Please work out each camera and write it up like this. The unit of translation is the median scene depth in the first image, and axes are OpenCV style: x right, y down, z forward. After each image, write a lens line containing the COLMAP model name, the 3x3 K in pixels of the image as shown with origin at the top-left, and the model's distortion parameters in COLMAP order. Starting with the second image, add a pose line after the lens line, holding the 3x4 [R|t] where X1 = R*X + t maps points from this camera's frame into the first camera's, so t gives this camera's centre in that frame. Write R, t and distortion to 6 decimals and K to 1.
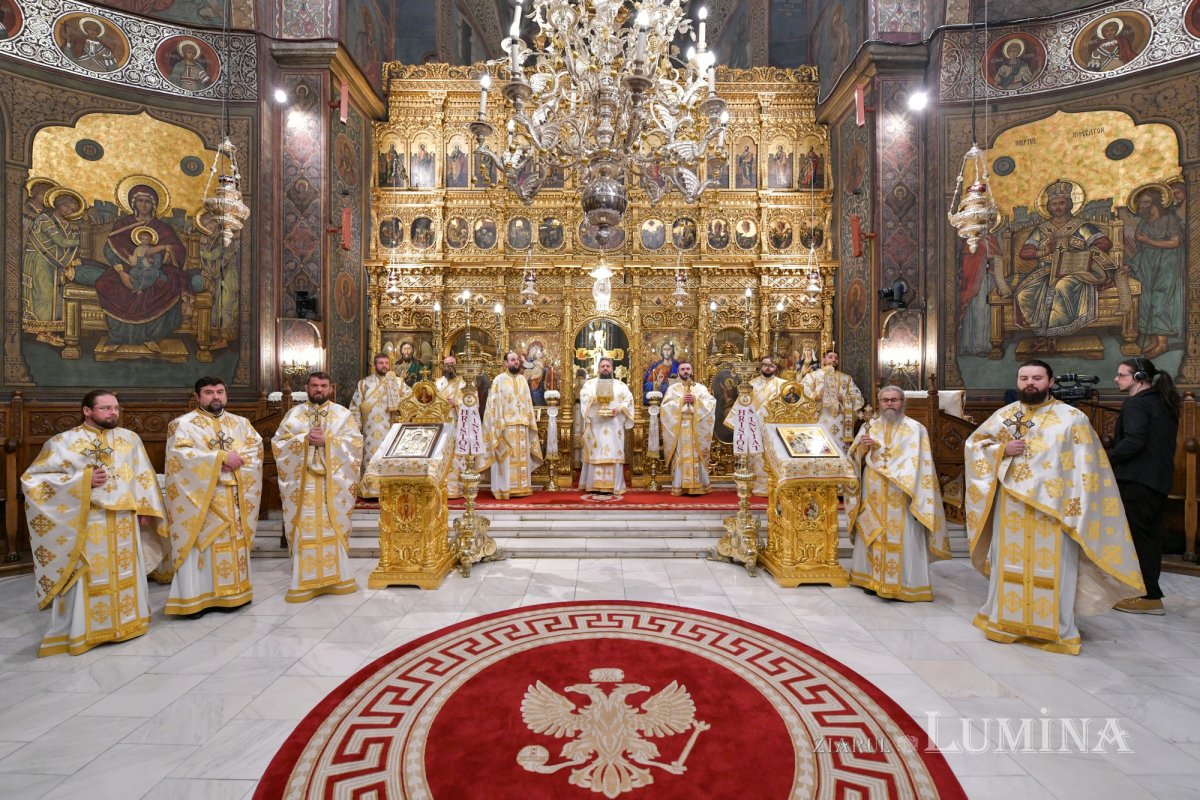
lens RADIAL K [[534.8, 0, 559.3], [0, 534.8, 393.0], [0, 0, 1]] dist [-0.006142, -0.000303]
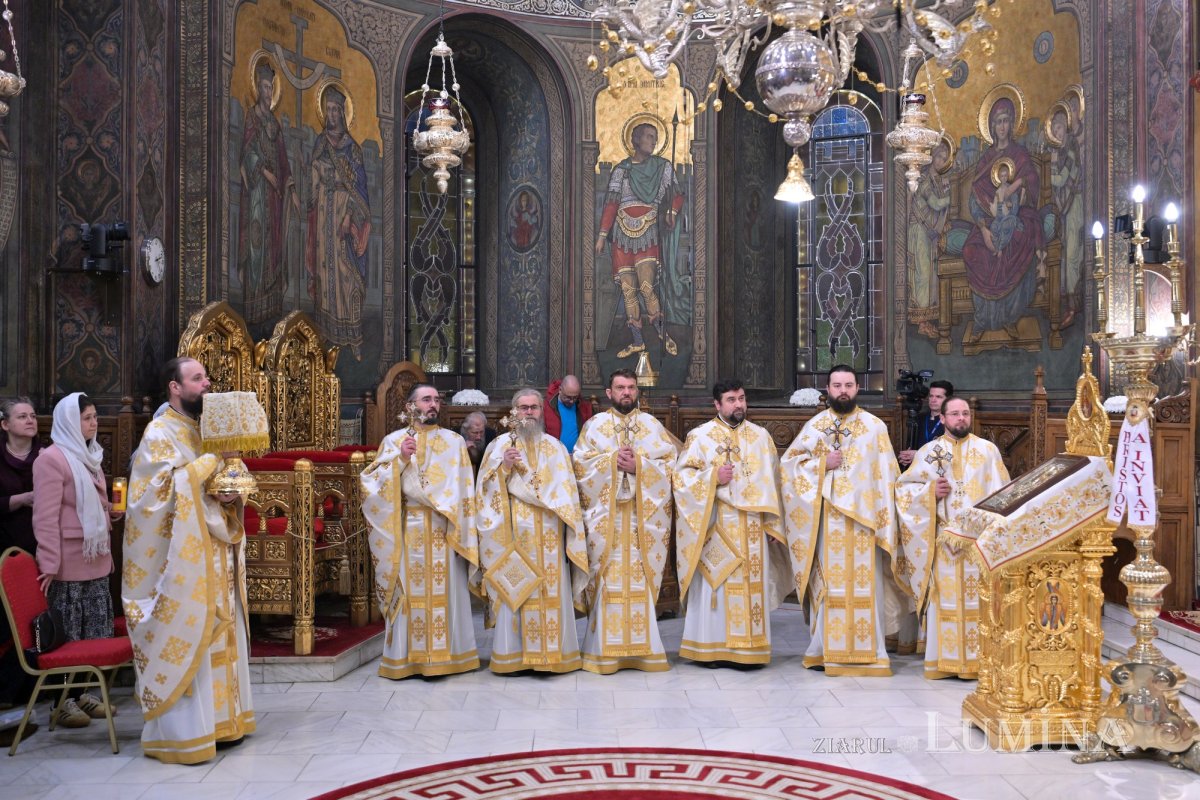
lens RADIAL K [[1234.7, 0, 626.0], [0, 1234.7, 395.9], [0, 0, 1]] dist [-0.001927, -0.010088]
pose [[0.059535, -0.004716, -0.998215, 0.713455], [0.004700, 0.999979, -0.004444, 0.001326], [0.998215, -0.004427, 0.059556, 0.374374]]
